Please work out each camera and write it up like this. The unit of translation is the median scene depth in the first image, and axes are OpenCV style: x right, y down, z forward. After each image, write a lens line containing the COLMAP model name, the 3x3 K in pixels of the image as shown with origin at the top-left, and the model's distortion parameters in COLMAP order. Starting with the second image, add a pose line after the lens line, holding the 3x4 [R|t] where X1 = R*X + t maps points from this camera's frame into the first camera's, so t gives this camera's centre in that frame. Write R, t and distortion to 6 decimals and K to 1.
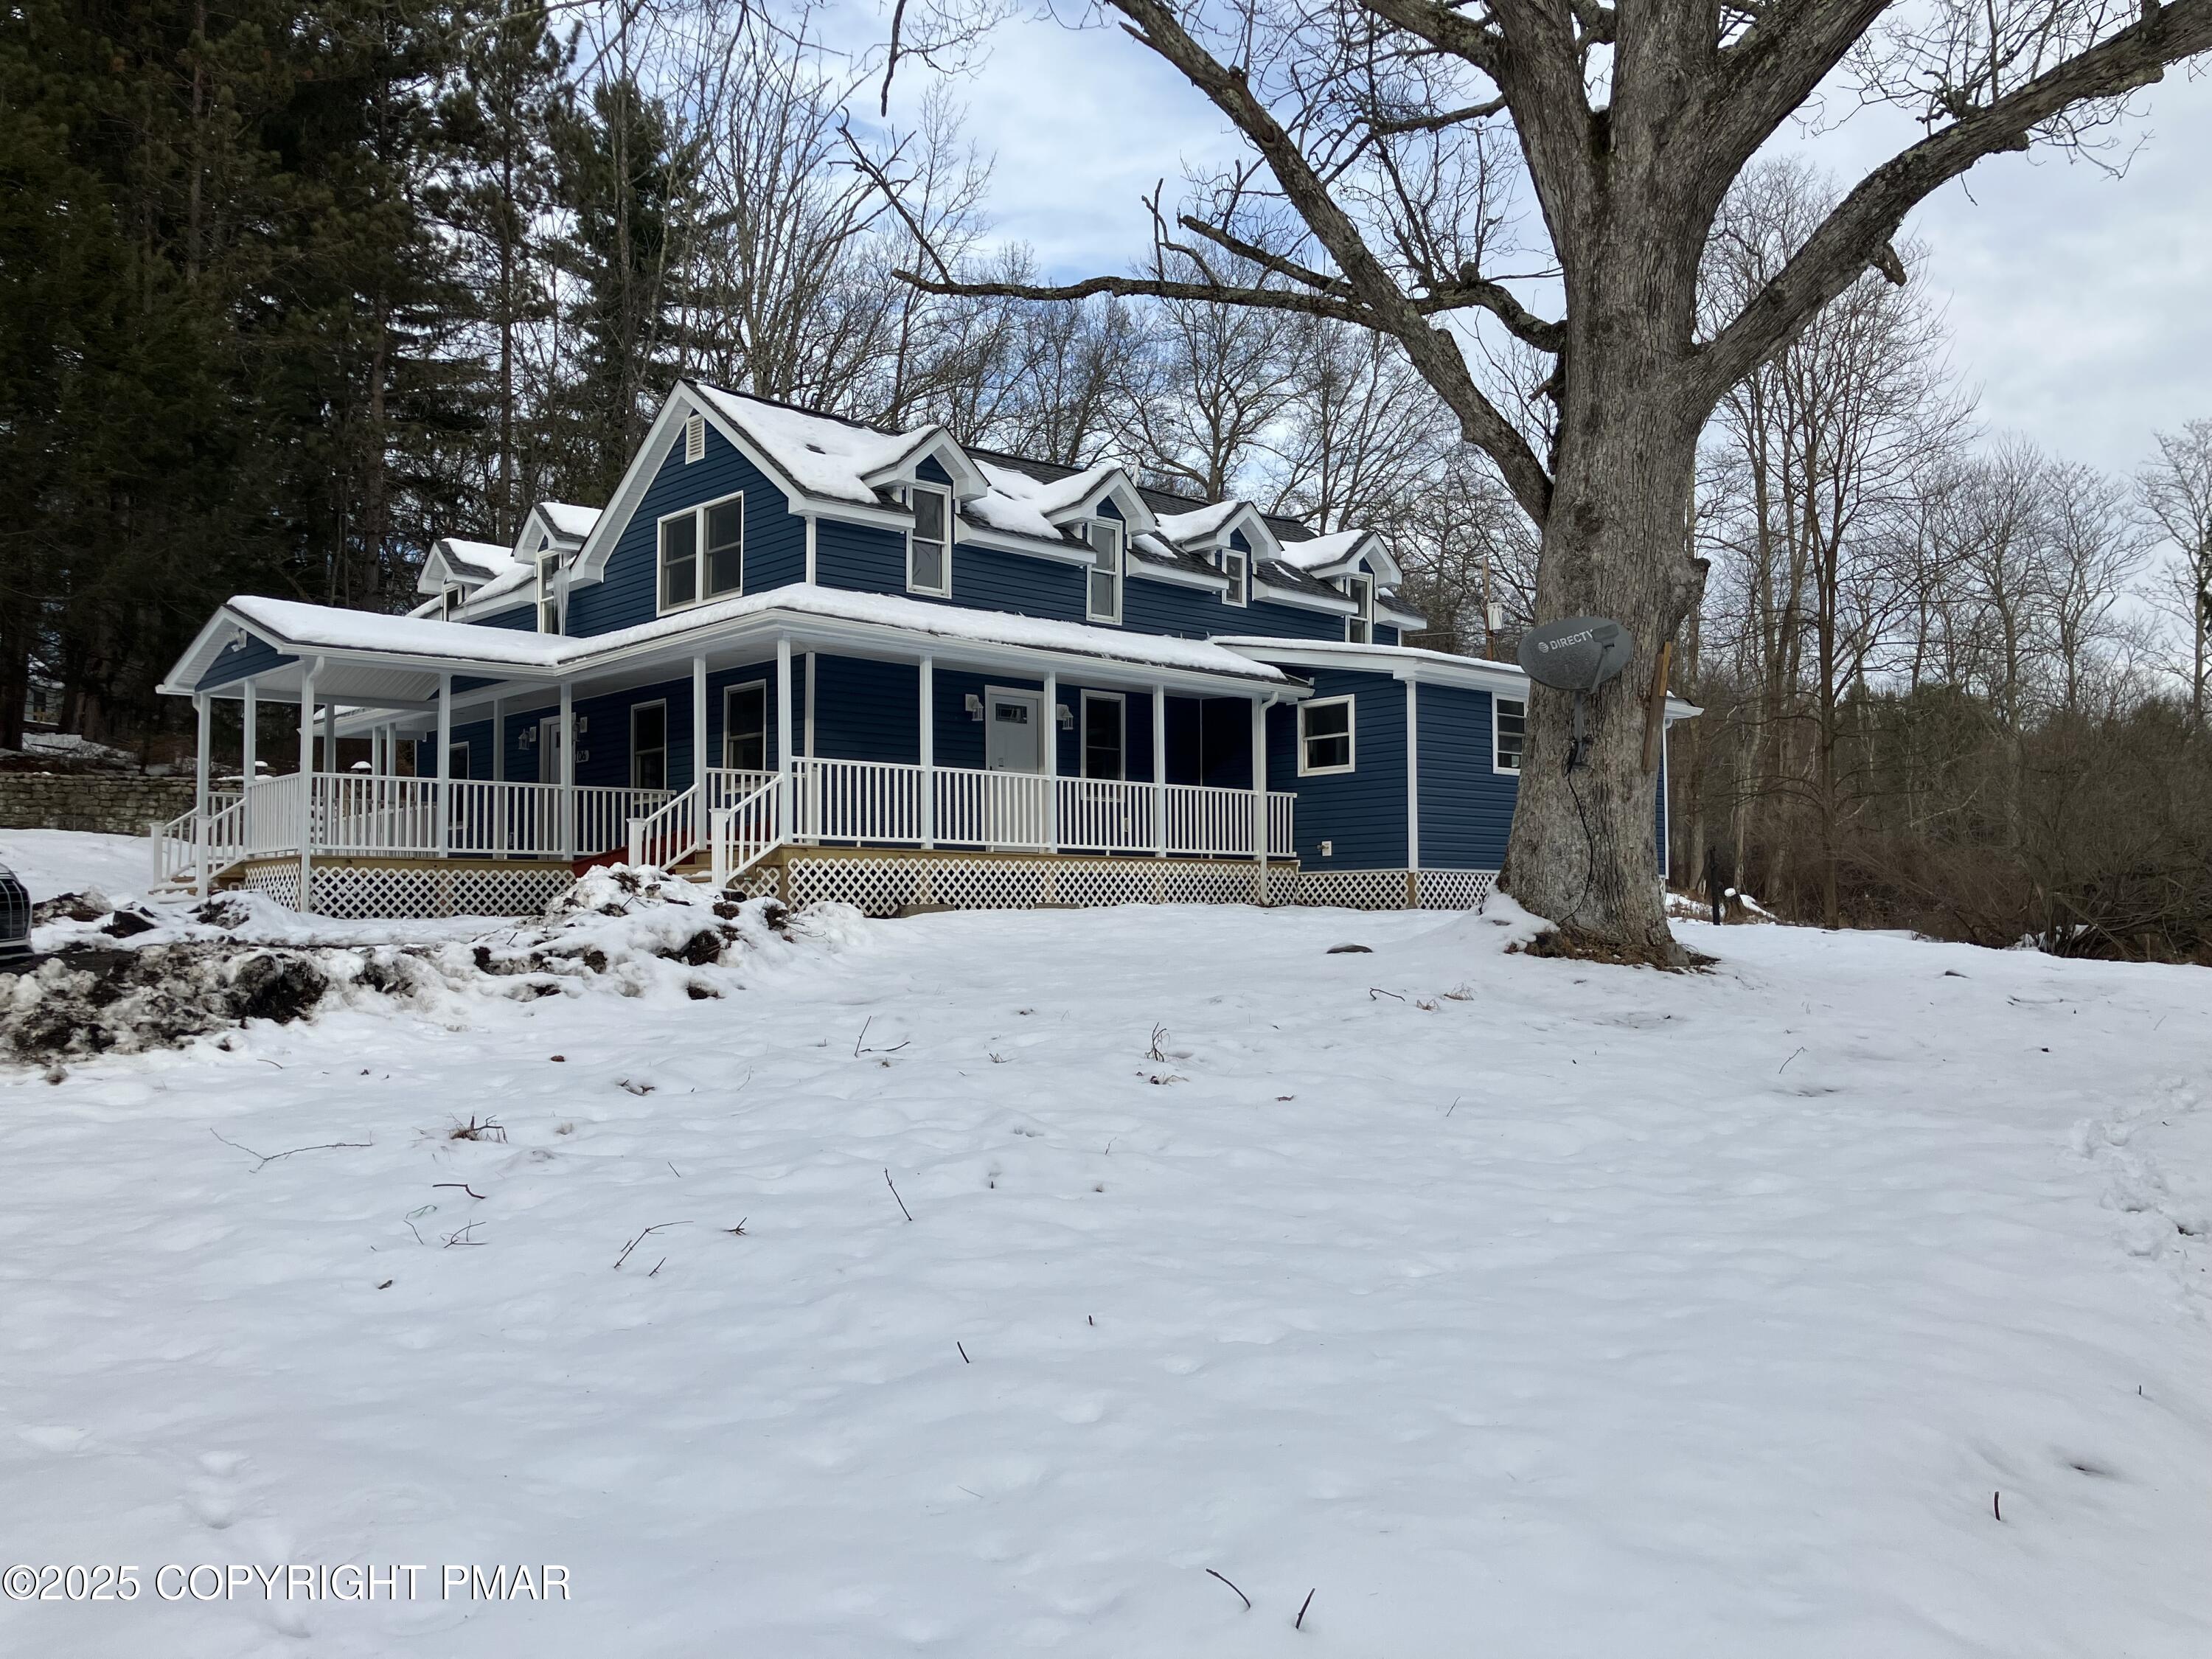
lens RADIAL K [[1870.8, 0, 1102.3], [0, 1870.8, 852.4], [0, 0, 1]] dist [0.021801, -0.042751]
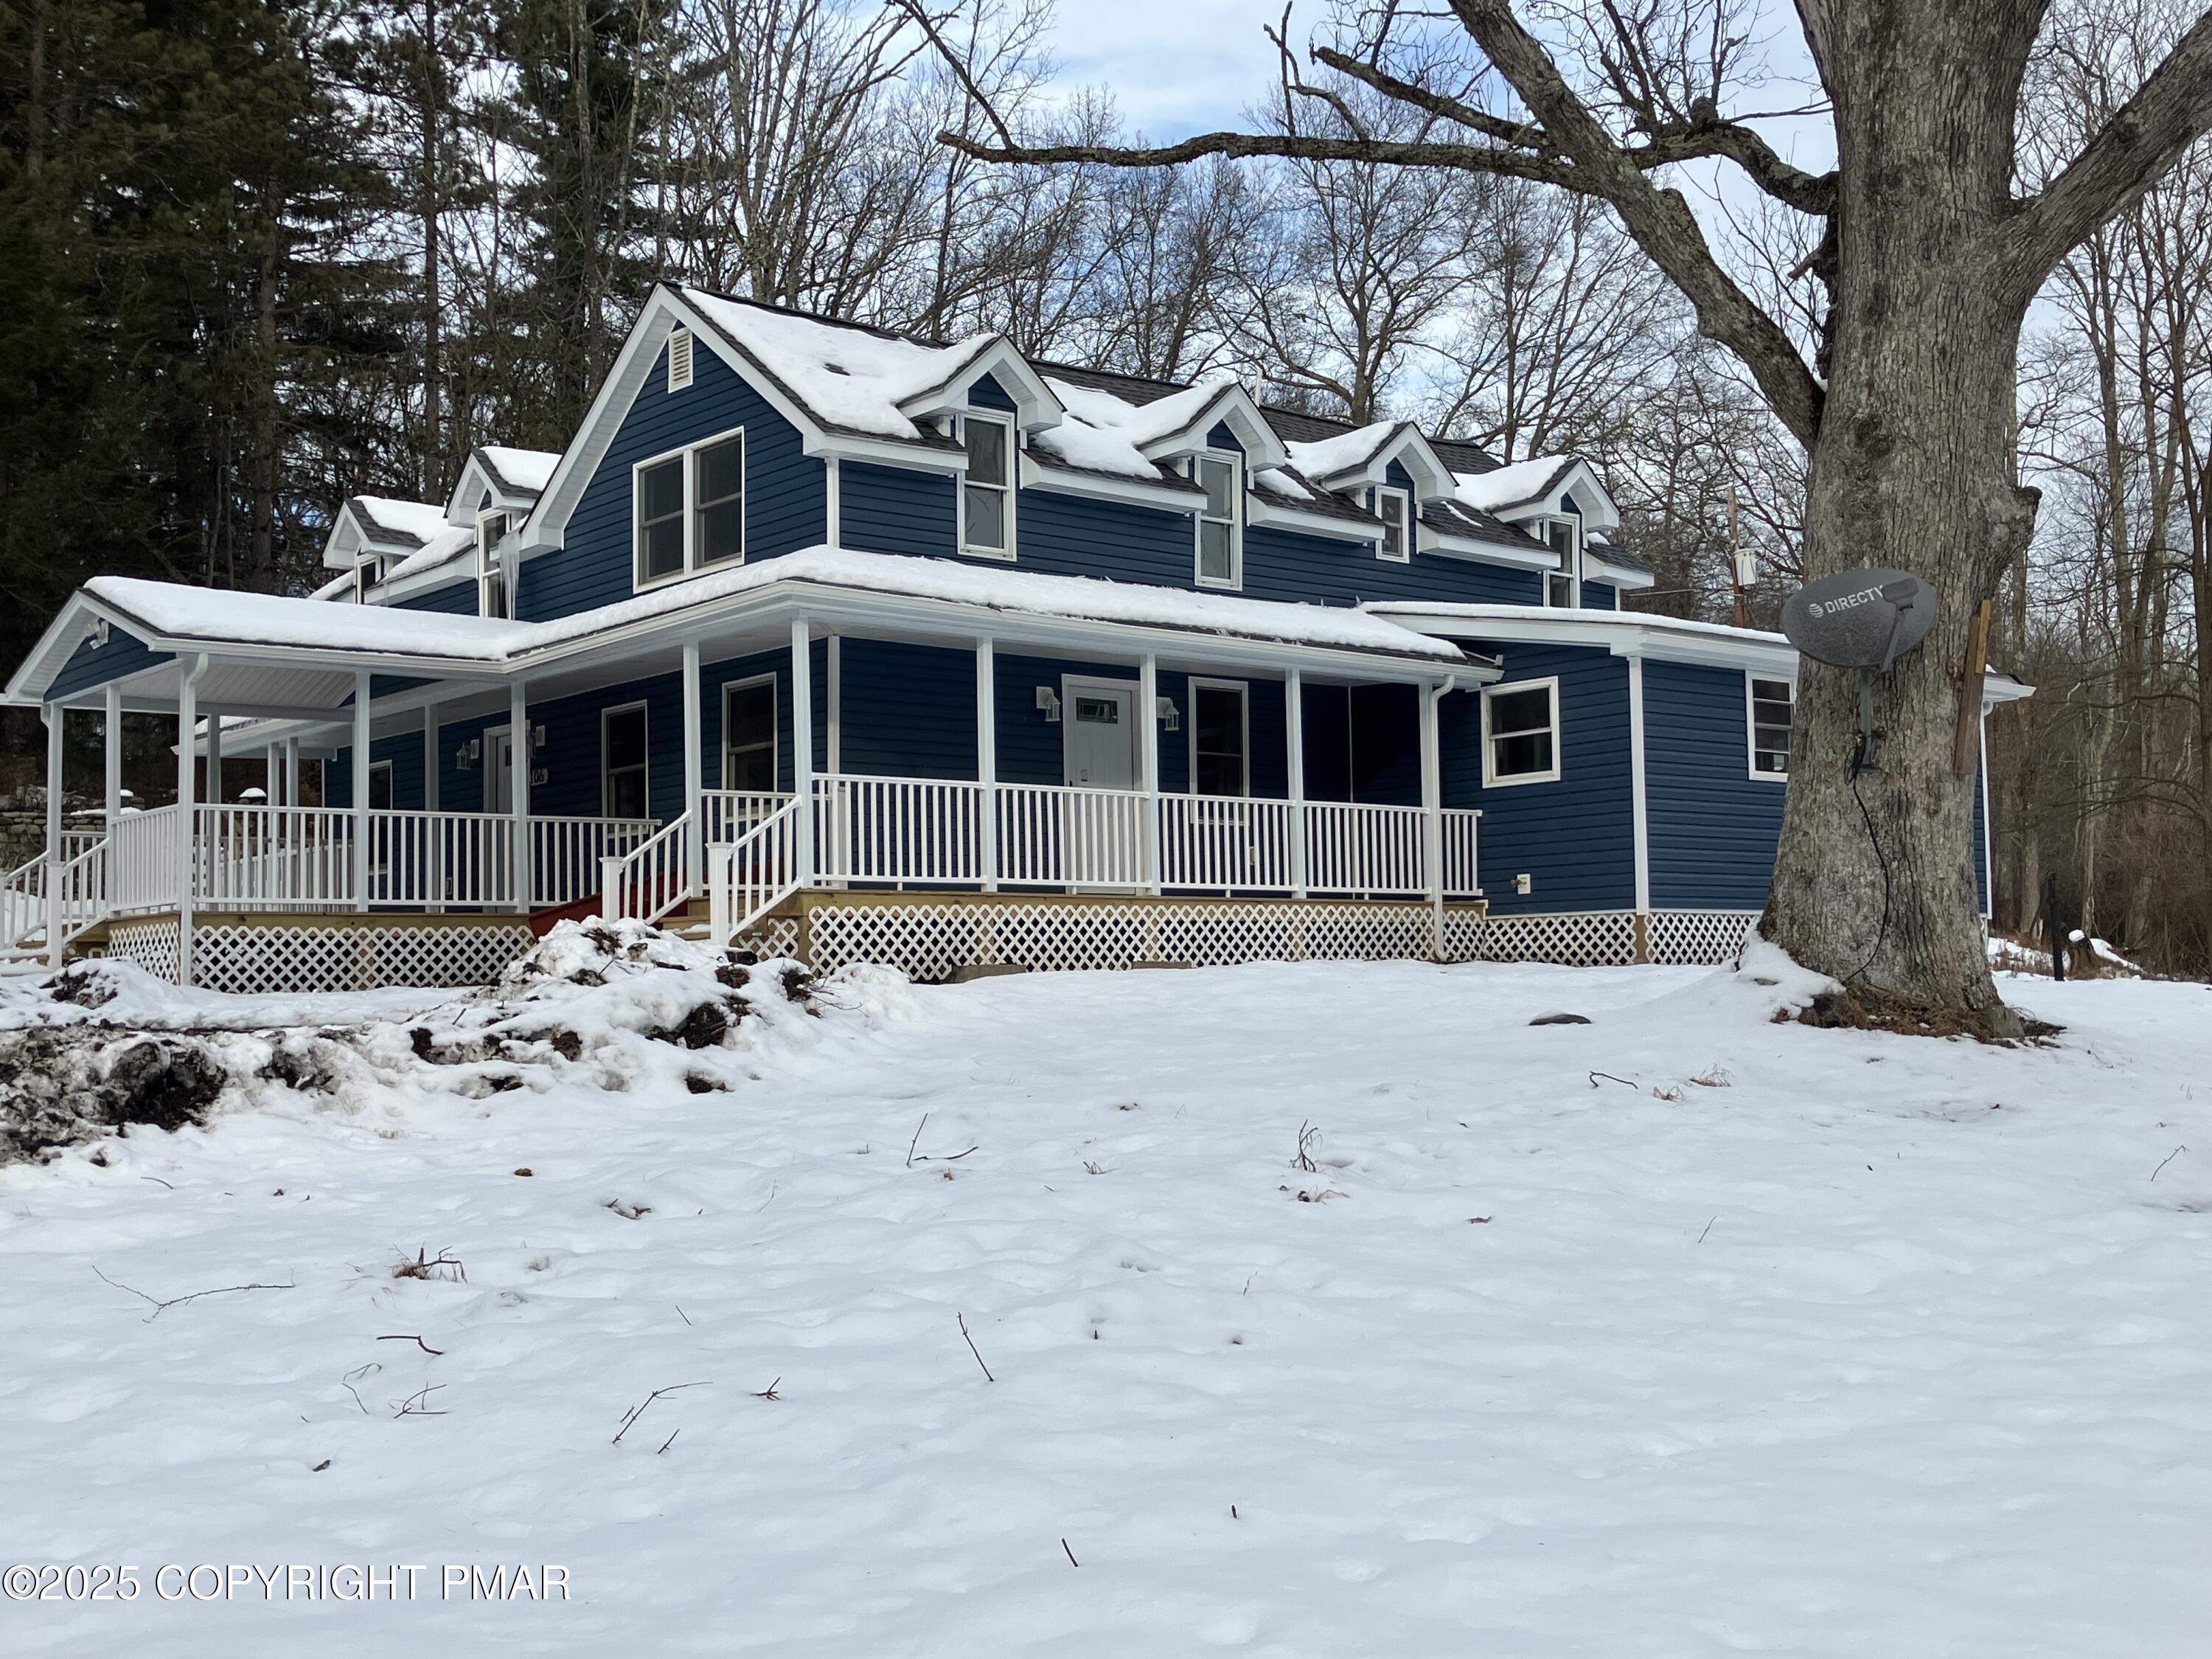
lens RADIAL K [[2492.9, 0, 1071.3], [0, 2492.9, 858.6], [0, 0, 1]] dist [0.014559, 0.000000]
pose [[0.998178, -0.014624, -0.058531, -0.001525], [0.013806, 0.999802, -0.014364, -0.000365], [0.058729, 0.013530, 0.998182, -0.003546]]
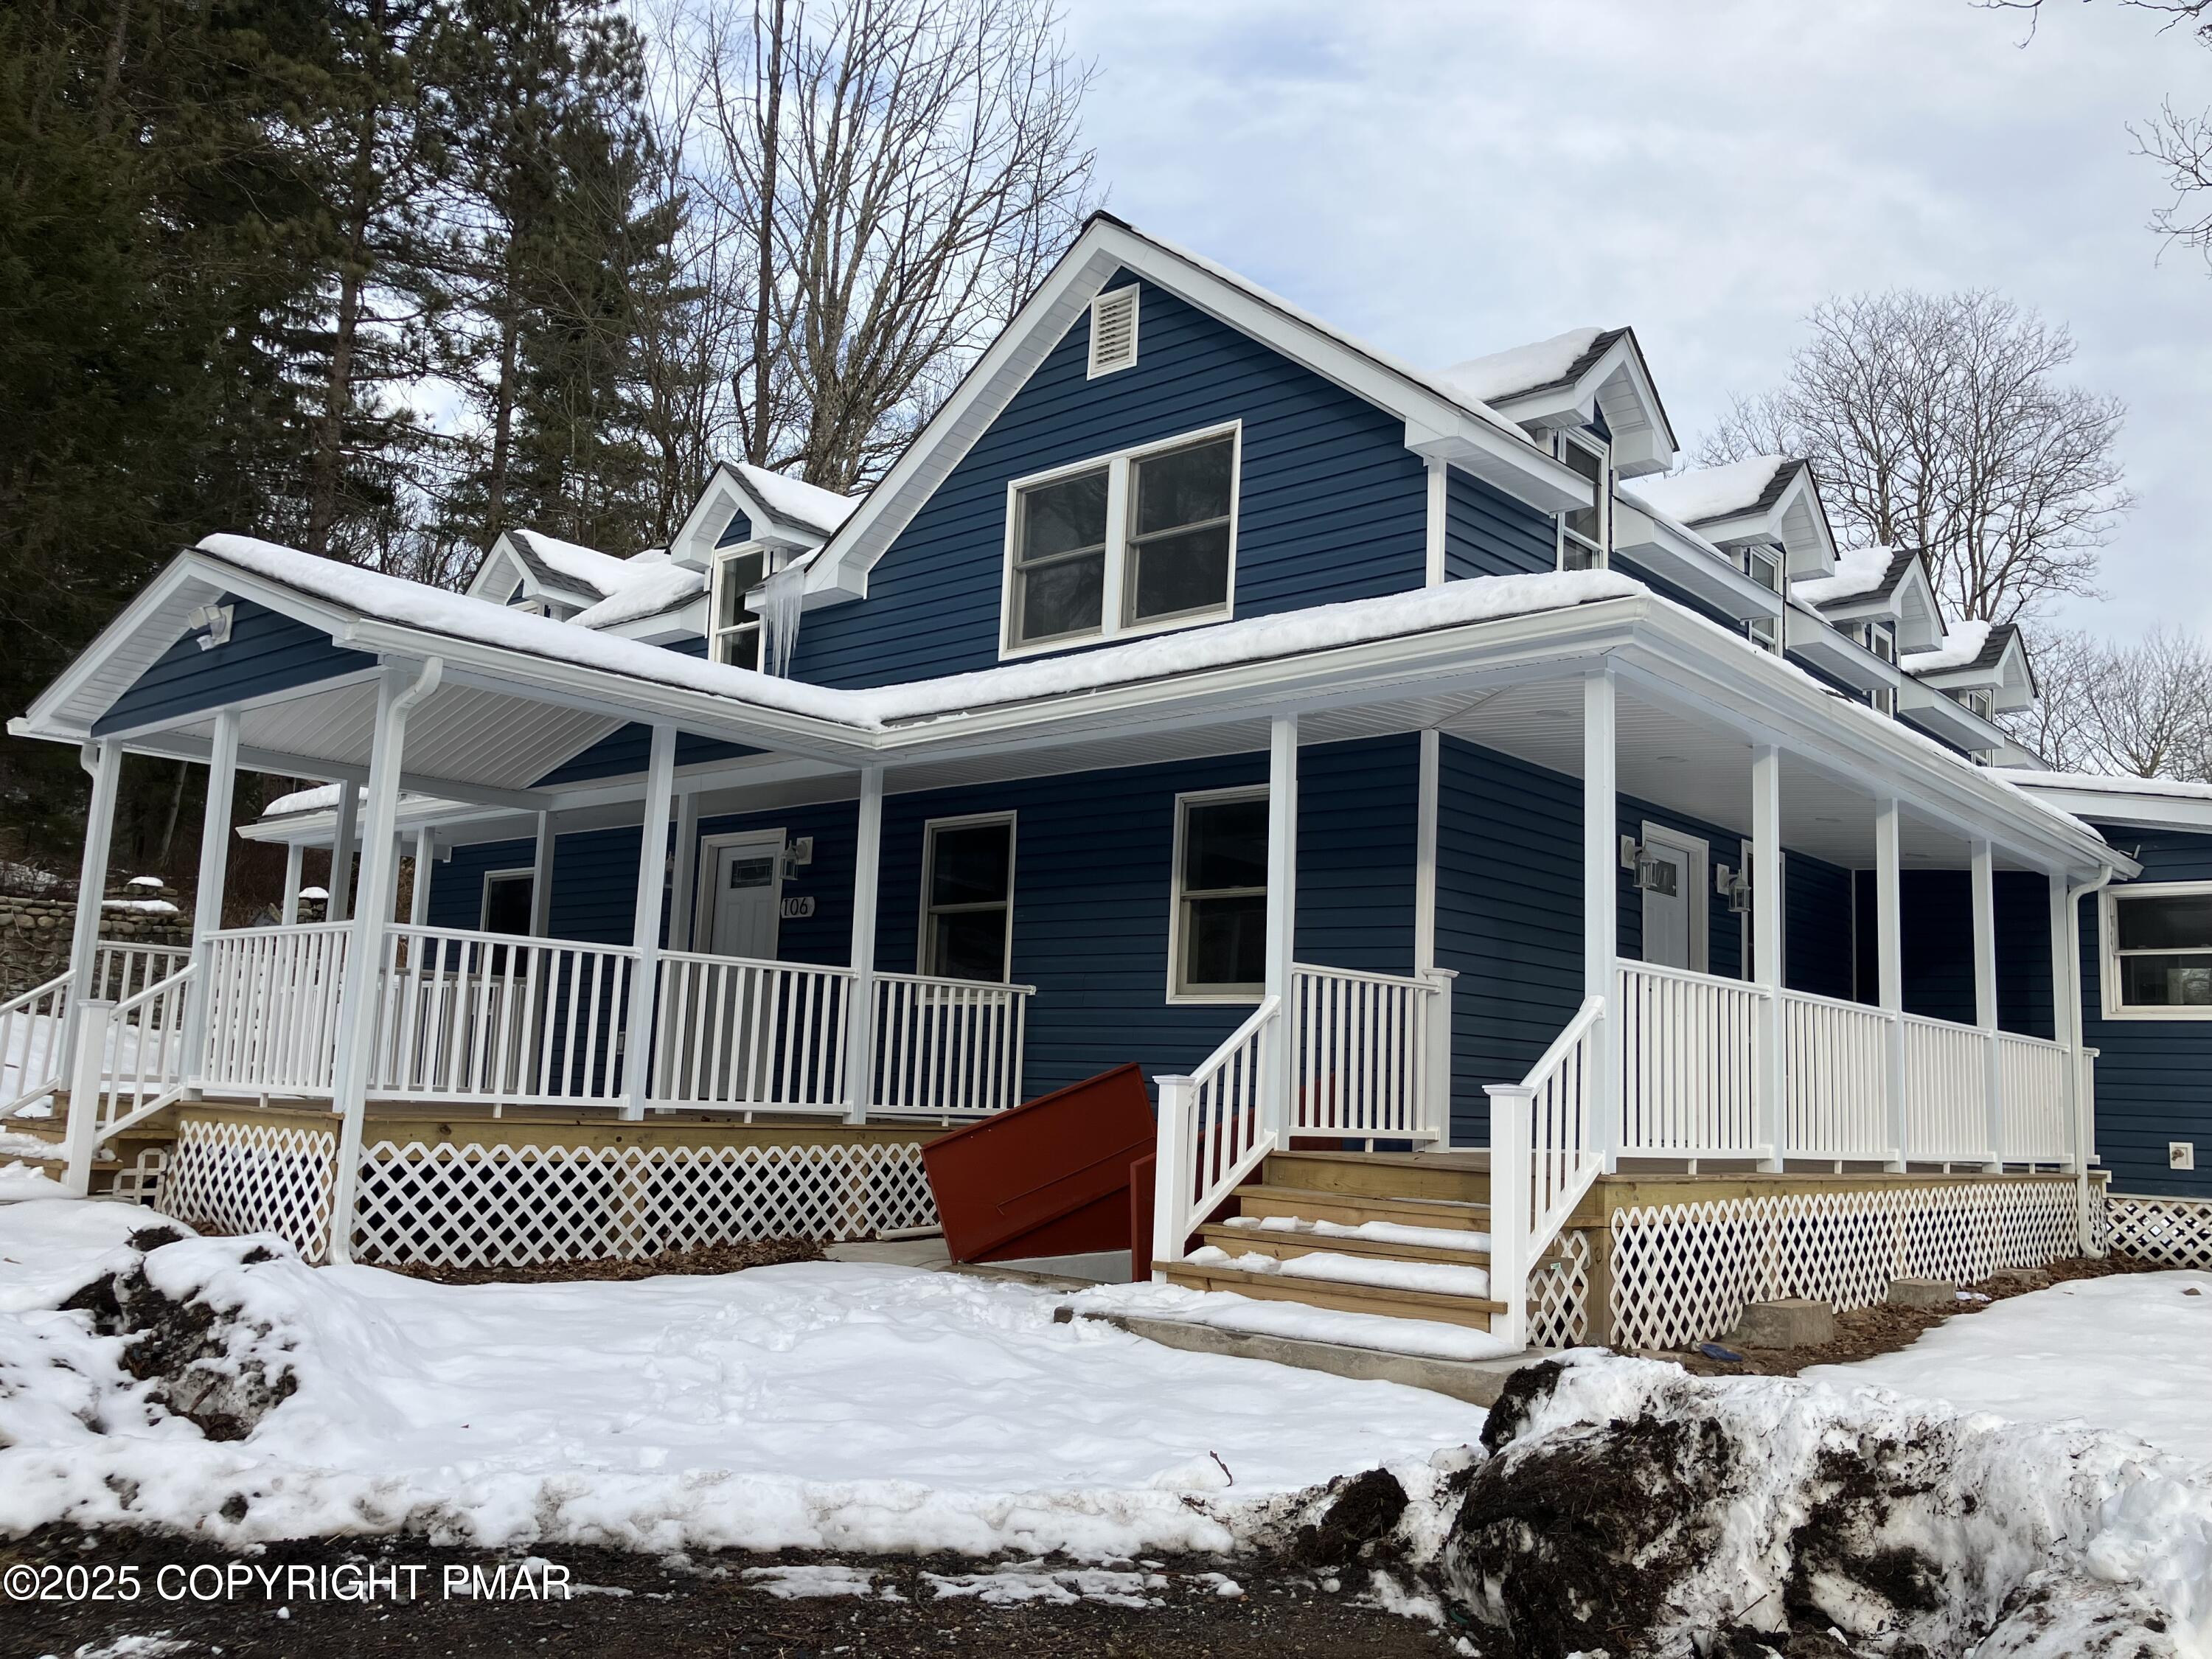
lens RADIAL K [[1870.8, 0, 1096.2], [0, 1870.8, 833.7], [0, 0, 1]] dist [0.021801, -0.042751]
pose [[0.994625, 0.062191, 0.082791, -0.283711], [-0.053925, 0.993667, -0.098579, -0.027933], [-0.088397, 0.093584, 0.991679, 0.532823]]
